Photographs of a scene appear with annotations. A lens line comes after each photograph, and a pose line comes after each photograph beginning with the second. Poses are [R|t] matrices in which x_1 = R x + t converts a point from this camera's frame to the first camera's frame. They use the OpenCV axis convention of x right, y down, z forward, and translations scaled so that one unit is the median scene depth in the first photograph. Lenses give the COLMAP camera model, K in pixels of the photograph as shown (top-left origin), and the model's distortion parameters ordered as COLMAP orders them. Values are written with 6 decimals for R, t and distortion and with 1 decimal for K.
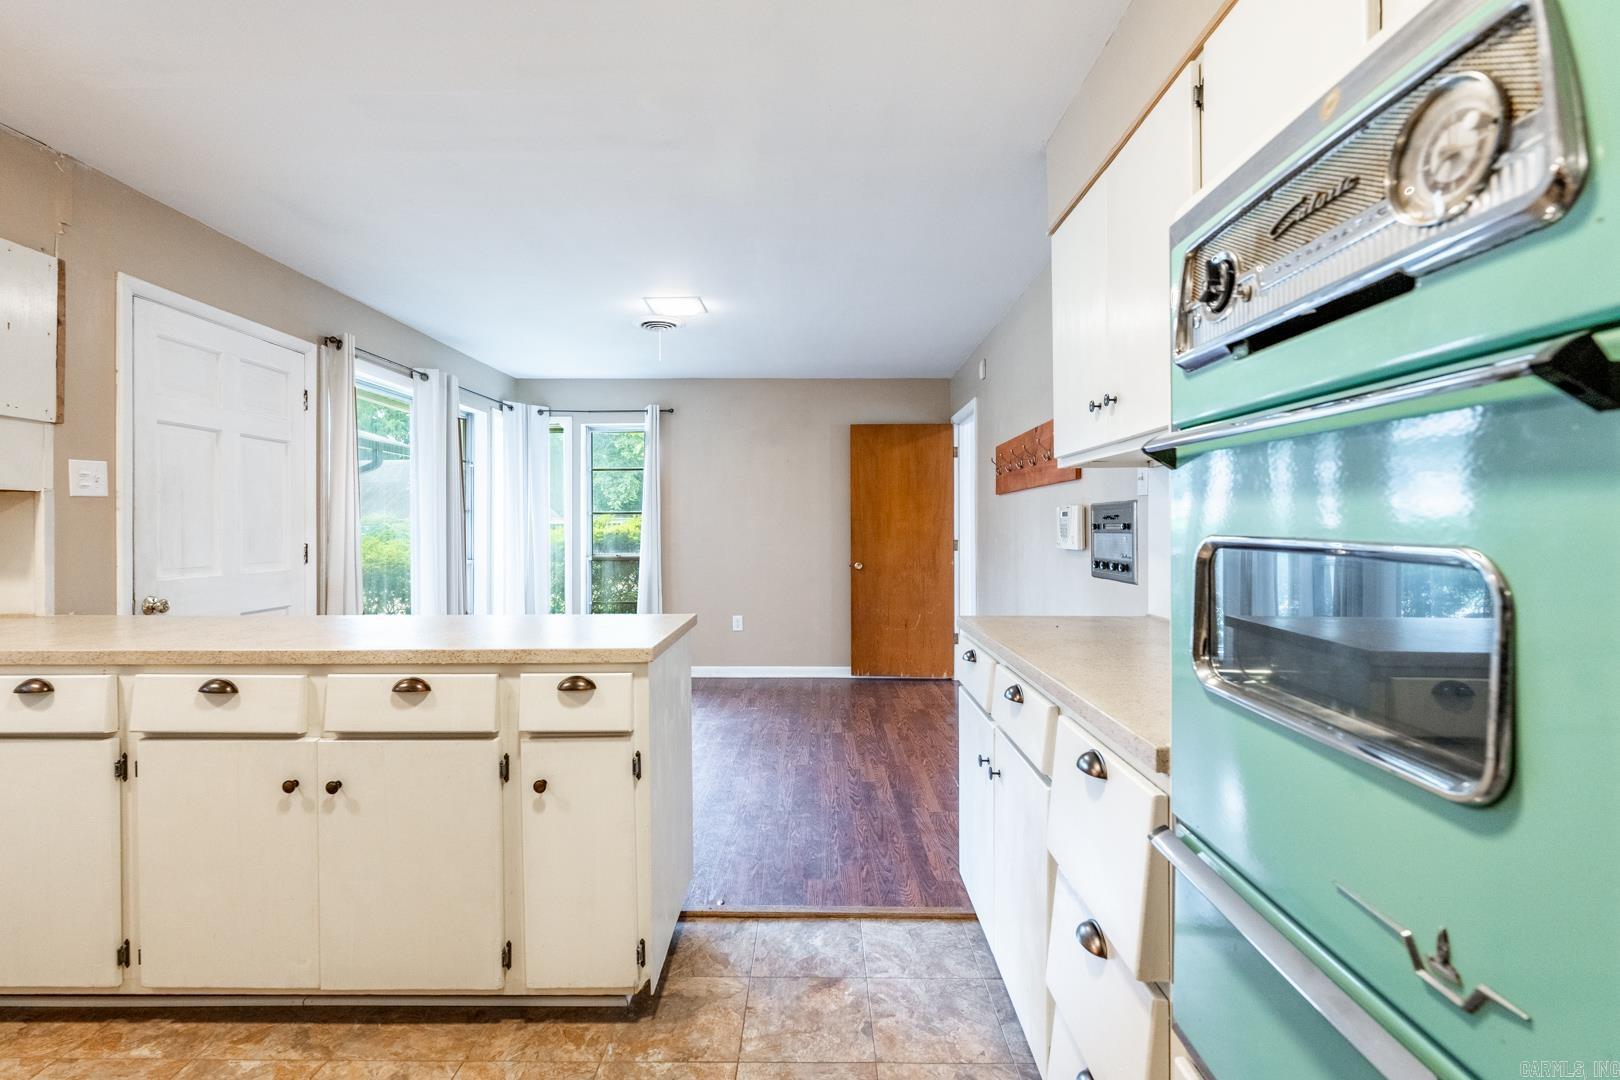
lens RADIAL K [[724.8, 0, 821.2], [0, 724.8, 525.2], [0, 0, 1]] dist [-0.001942, -0.000227]
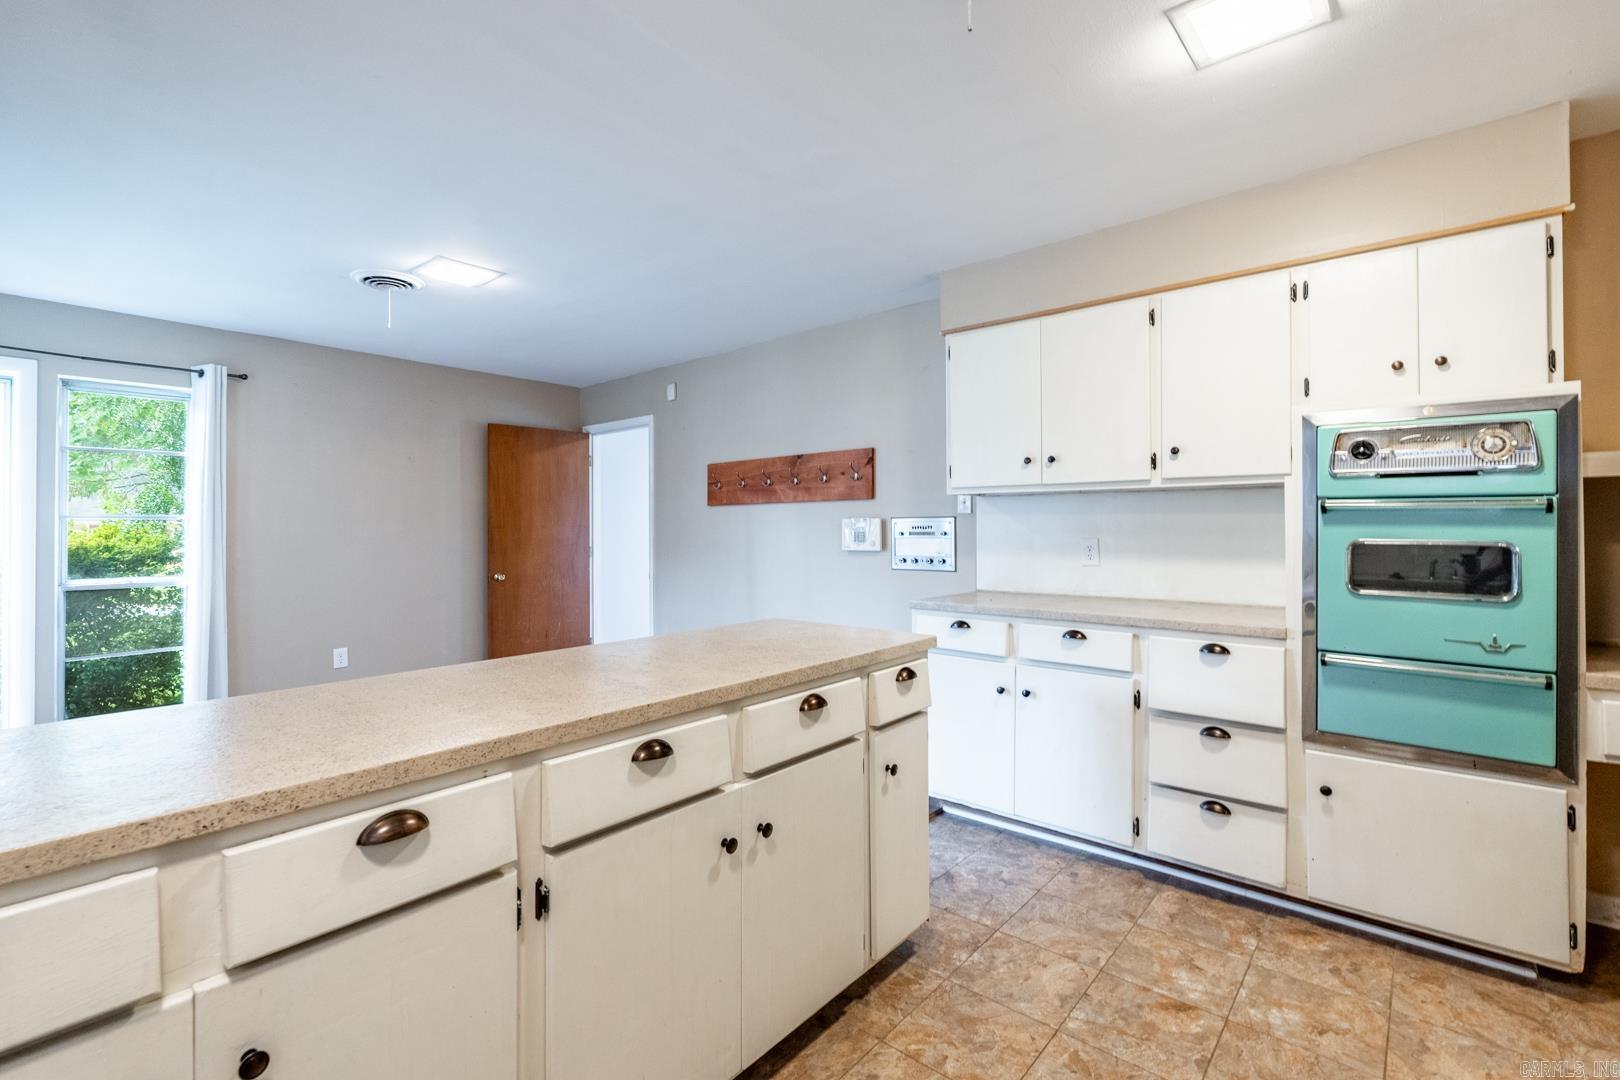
lens RADIAL K [[720.2, 0, 800.1], [0, 720.2, 520.8], [0, 0, 1]] dist [-0.003495, 0.000517]
pose [[0.650895, 0.005603, 0.759147, -1.110197], [0.003689, 0.999938, -0.010542, -0.011900], [-0.759159, 0.009662, 0.650834, 0.315902]]
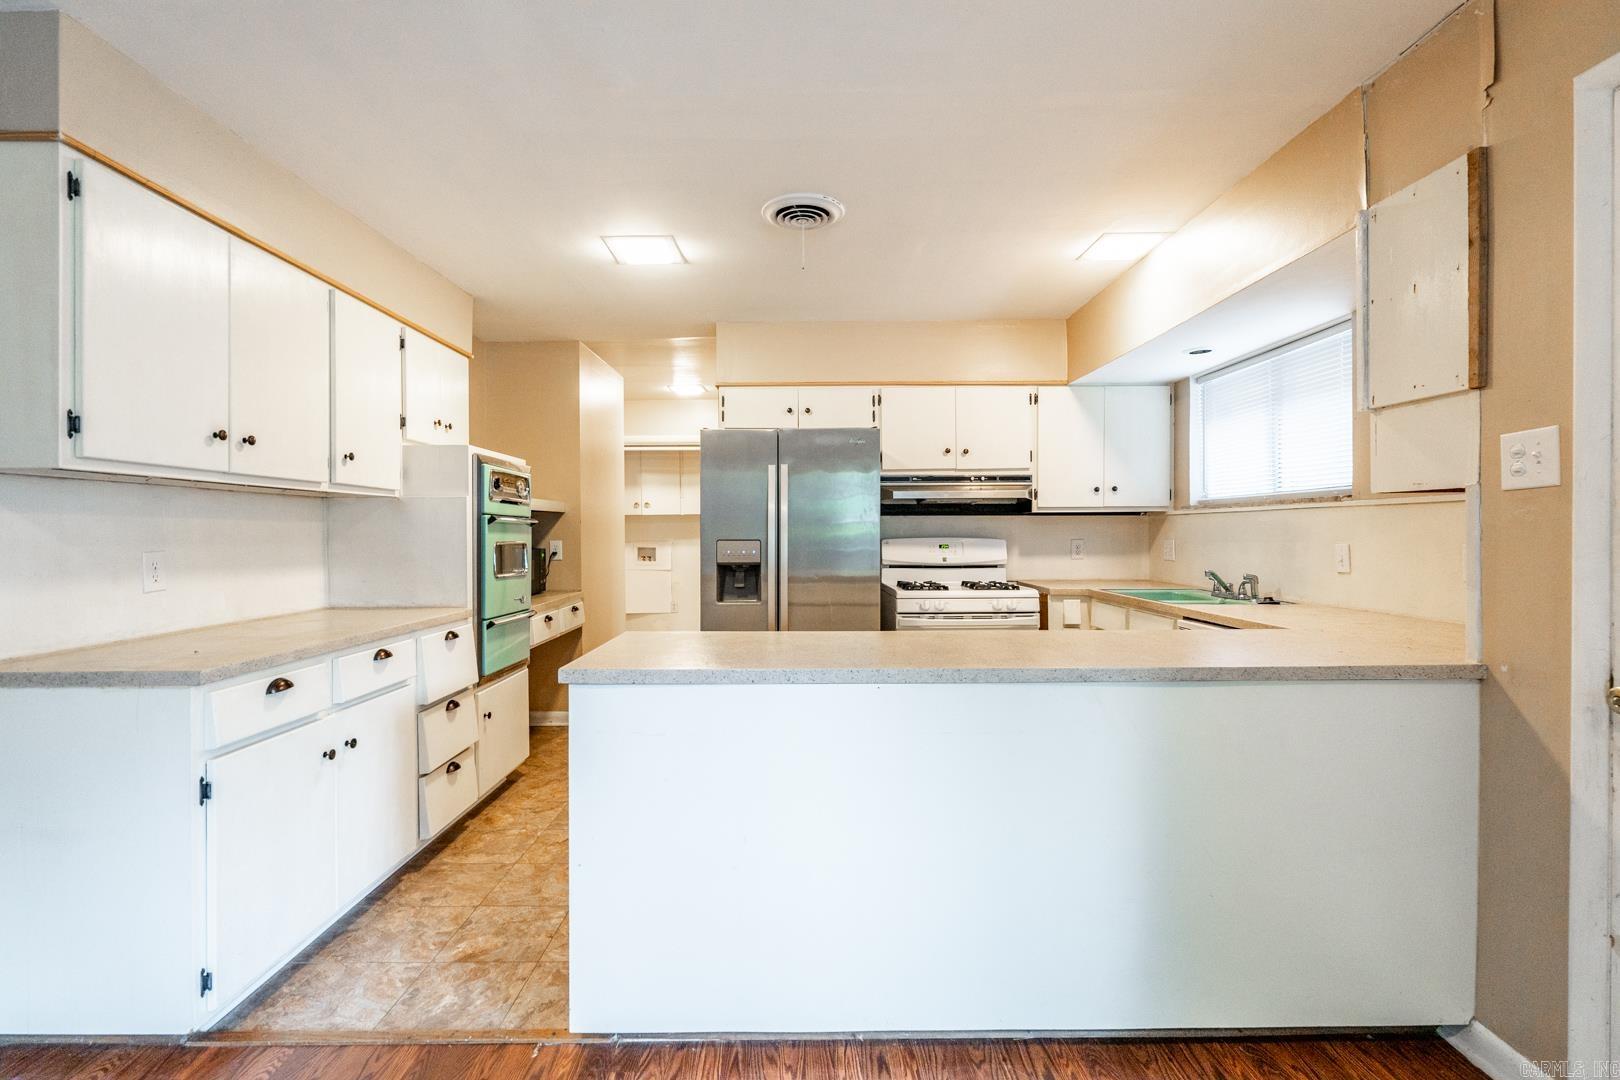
lens RADIAL K [[708.0, 0, 799.8], [0, 708.0, 538.6], [0, 0, 1]] dist [-0.001923, 0.000059]
pose [[-0.999968, 0.007970, -0.000091, -0.466209], [0.007969, 0.999948, 0.006388, -0.006381], [0.000142, 0.006387, -0.999980, 1.944051]]
